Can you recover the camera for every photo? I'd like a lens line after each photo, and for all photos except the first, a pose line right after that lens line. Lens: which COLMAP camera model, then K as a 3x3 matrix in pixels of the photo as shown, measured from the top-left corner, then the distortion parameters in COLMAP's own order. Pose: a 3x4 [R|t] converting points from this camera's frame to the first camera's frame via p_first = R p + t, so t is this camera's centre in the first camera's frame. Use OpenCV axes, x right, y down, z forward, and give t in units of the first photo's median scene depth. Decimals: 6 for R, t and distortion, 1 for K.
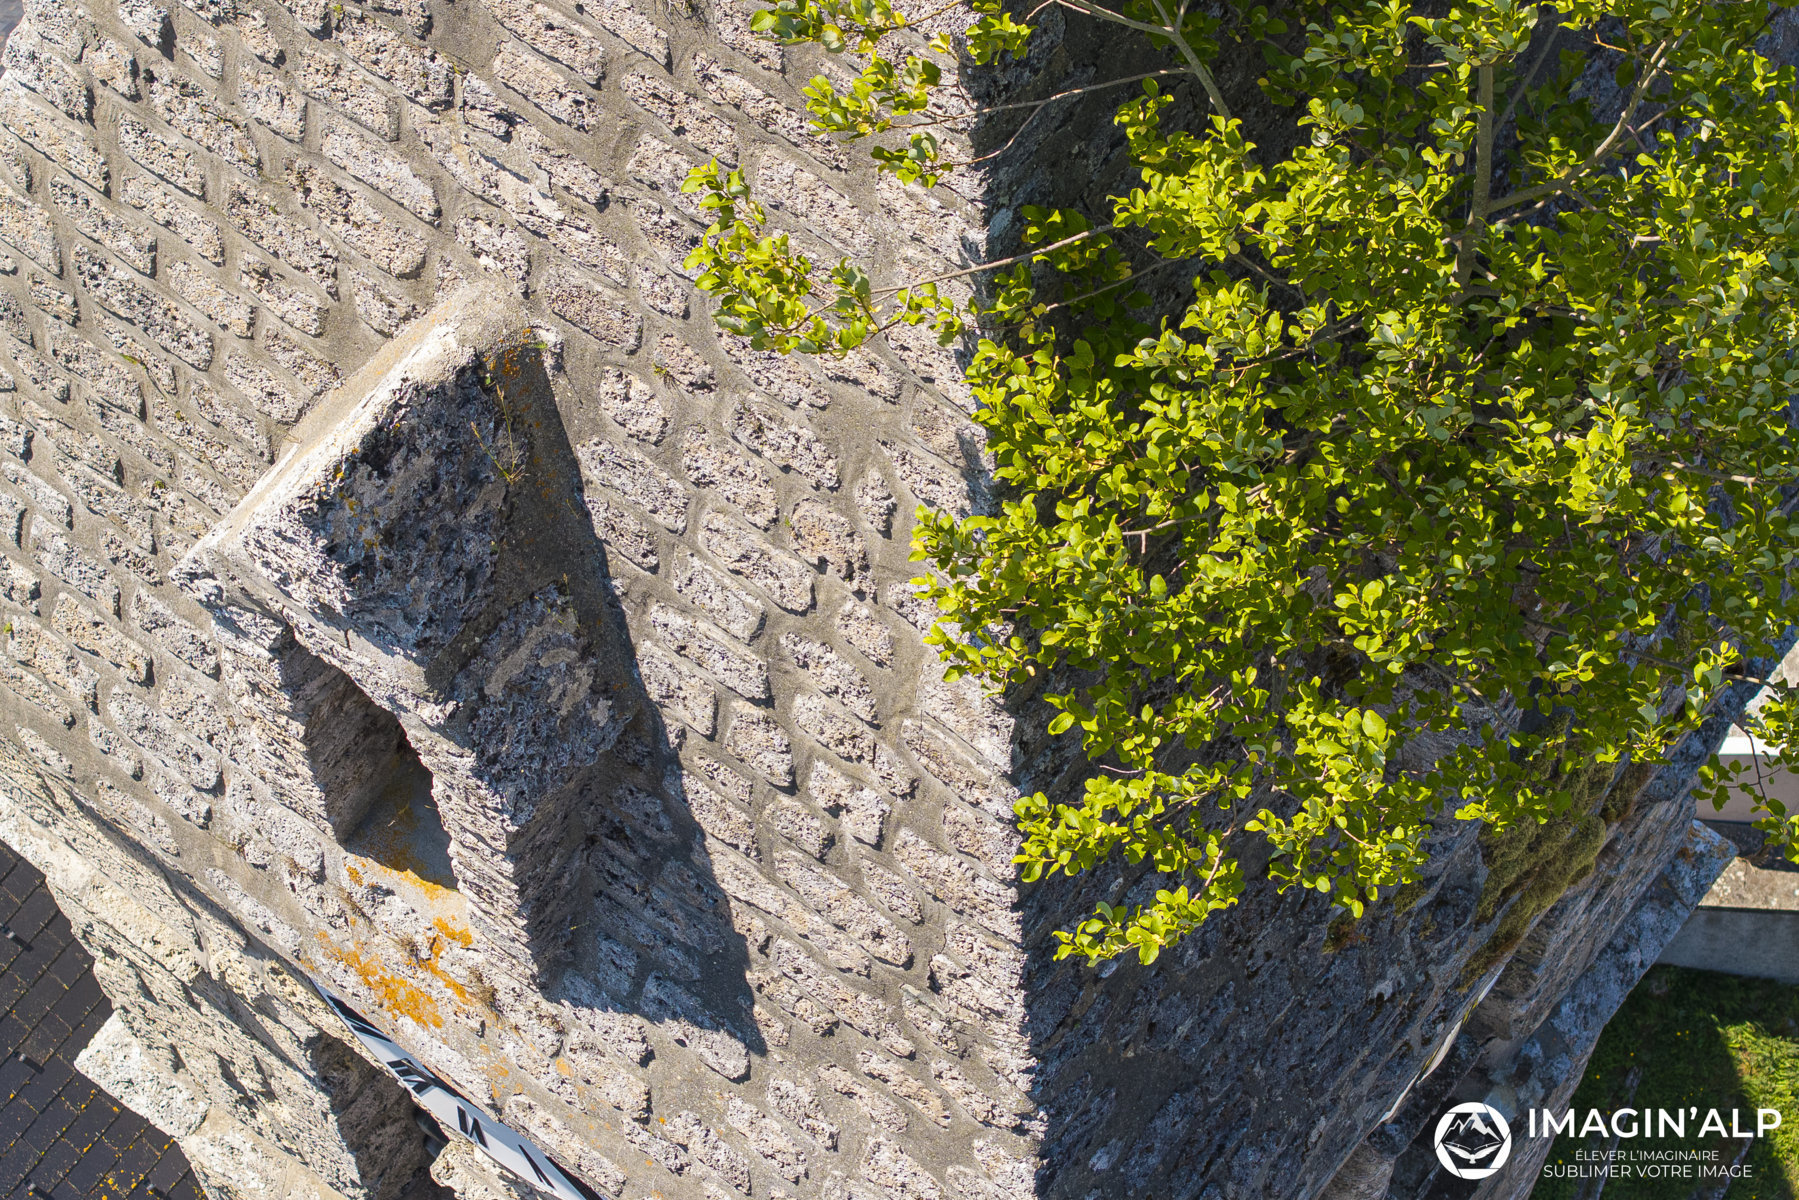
lens RADIAL K [[4315.2, 0, 903.6], [0, 4315.2, 595.2], [0, 0, 1]] dist [-0.117625, 0.000000]
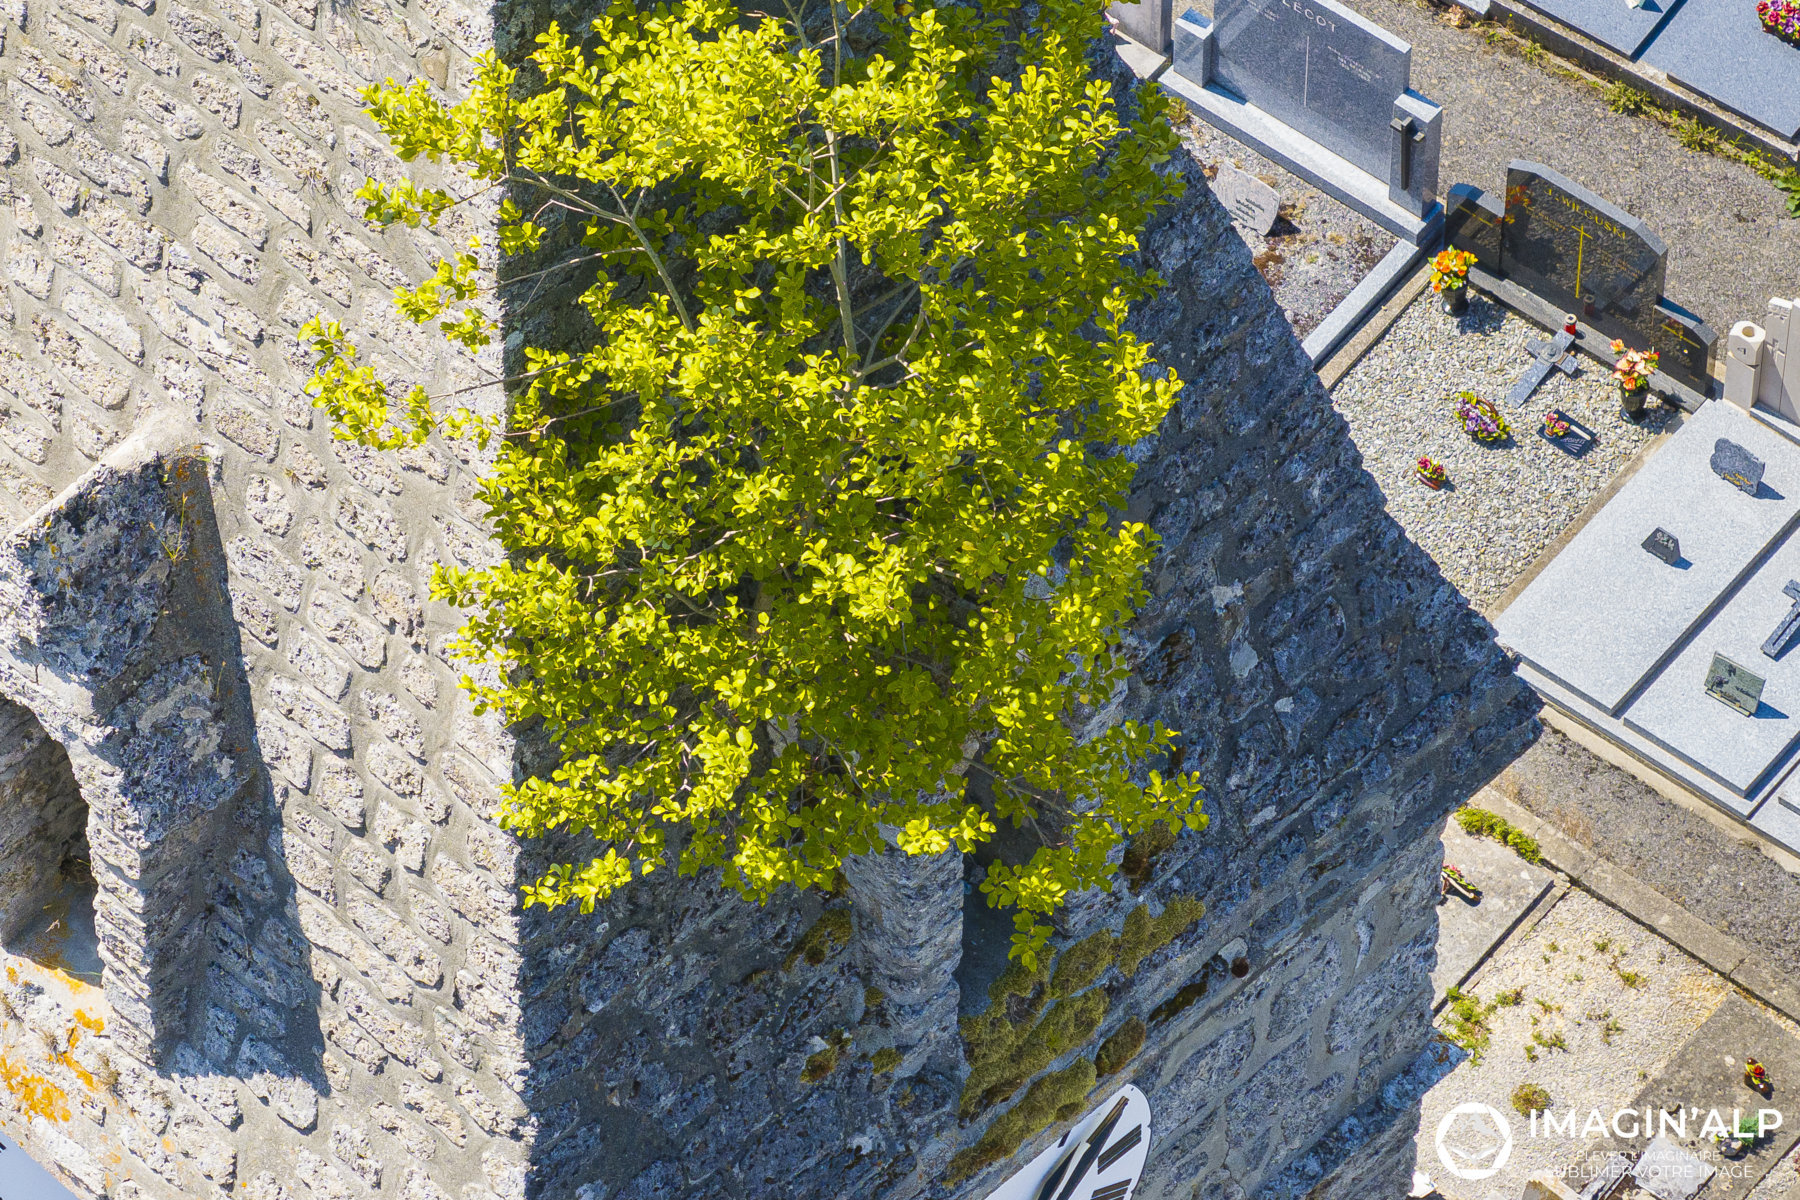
lens RADIAL K [[10440.4, 0, 898.1], [0, 10440.4, 600.7], [0, 0, 1]] dist [0.206775, 0.000000]
pose [[0.994131, 0.092274, -0.056464, 0.313556], [-0.102112, 0.972751, -0.208153, 0.631598], [0.035718, 0.212698, 0.976465, -2.134313]]
